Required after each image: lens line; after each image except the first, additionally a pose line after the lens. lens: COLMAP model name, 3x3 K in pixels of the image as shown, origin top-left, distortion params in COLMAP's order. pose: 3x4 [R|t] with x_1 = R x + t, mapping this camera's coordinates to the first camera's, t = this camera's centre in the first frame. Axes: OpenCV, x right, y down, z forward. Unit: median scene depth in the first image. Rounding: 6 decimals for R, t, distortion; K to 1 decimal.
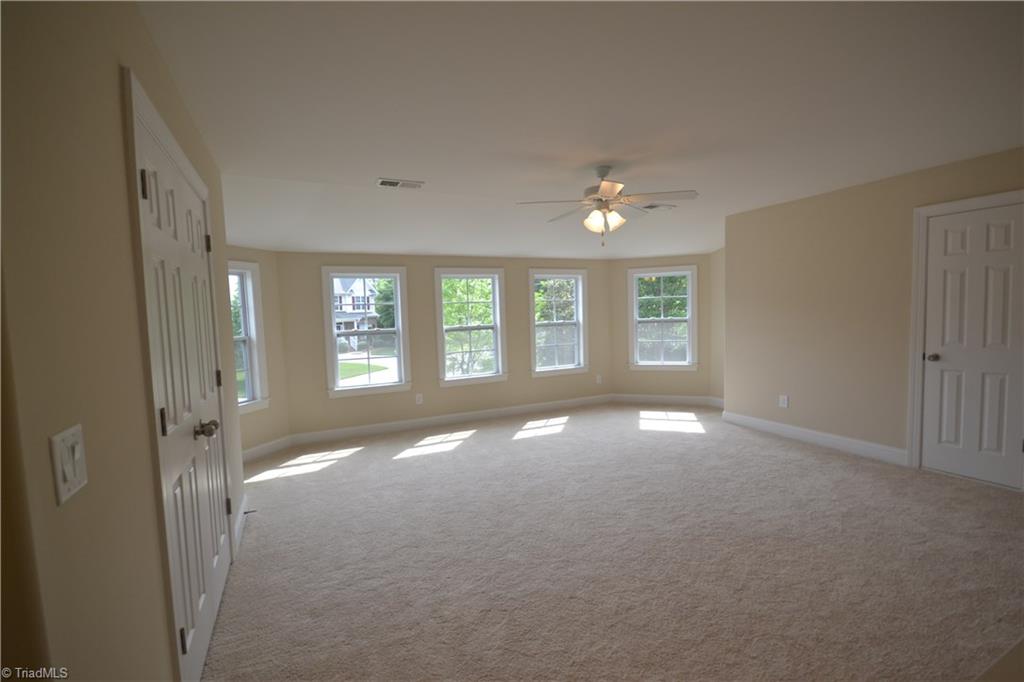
lens RADIAL K [[451.2, 0, 514.1], [0, 451.2, 344.6], [0, 0, 1]] dist [0.000447, -0.013140]
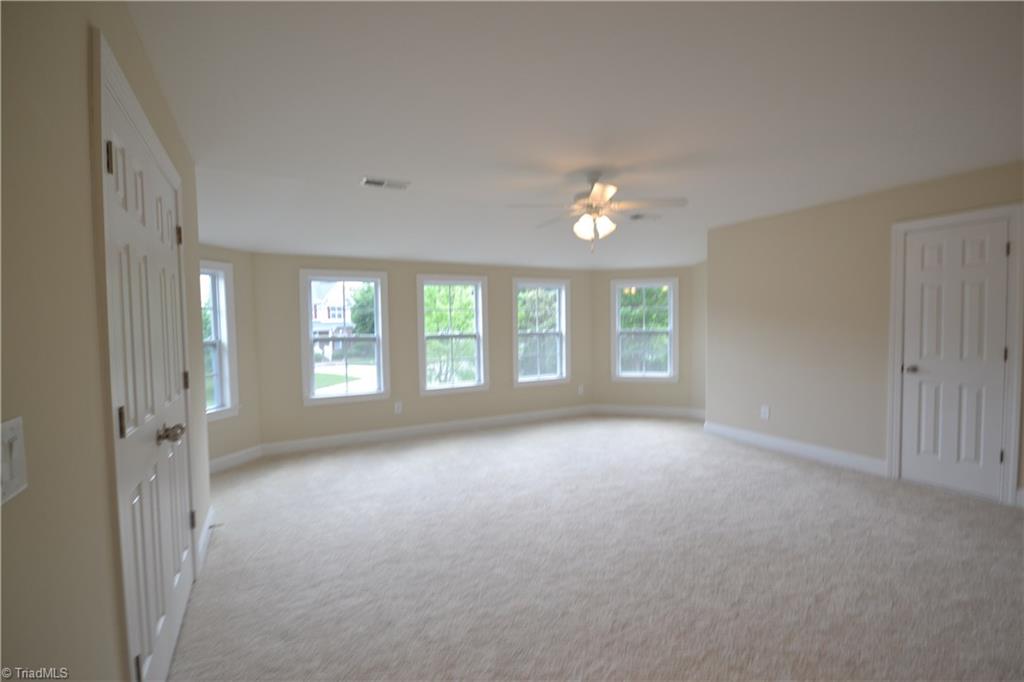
lens RADIAL K [[451.2, 0, 514.1], [0, 451.2, 344.6], [0, 0, 1]] dist [0.000447, -0.013140]
pose [[0.998686, 0.013948, 0.049319, -0.021421], [-0.012595, 0.999539, -0.027640, 0.014857], [-0.049681, 0.026983, 0.998401, 0.030321]]
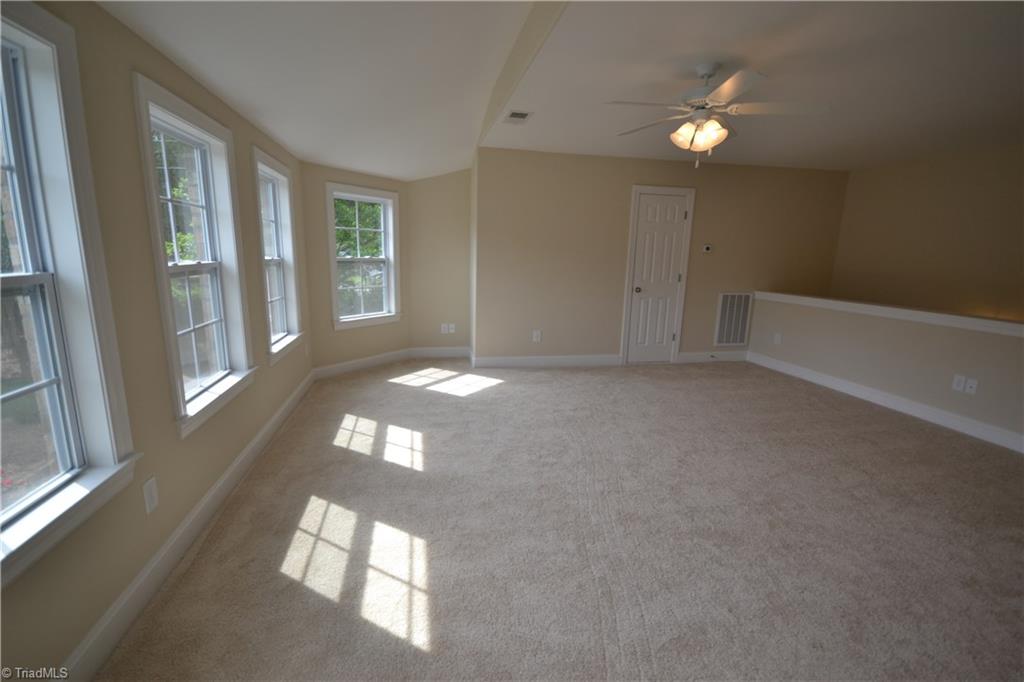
lens RADIAL K [[451.2, 0, 514.1], [0, 451.2, 344.6], [0, 0, 1]] dist [0.000447, -0.013140]
pose [[0.241246, -0.152542, 0.958400, -0.798273], [0.034450, 0.988293, 0.148628, -0.036315], [-0.969852, -0.002839, 0.243677, 1.251280]]
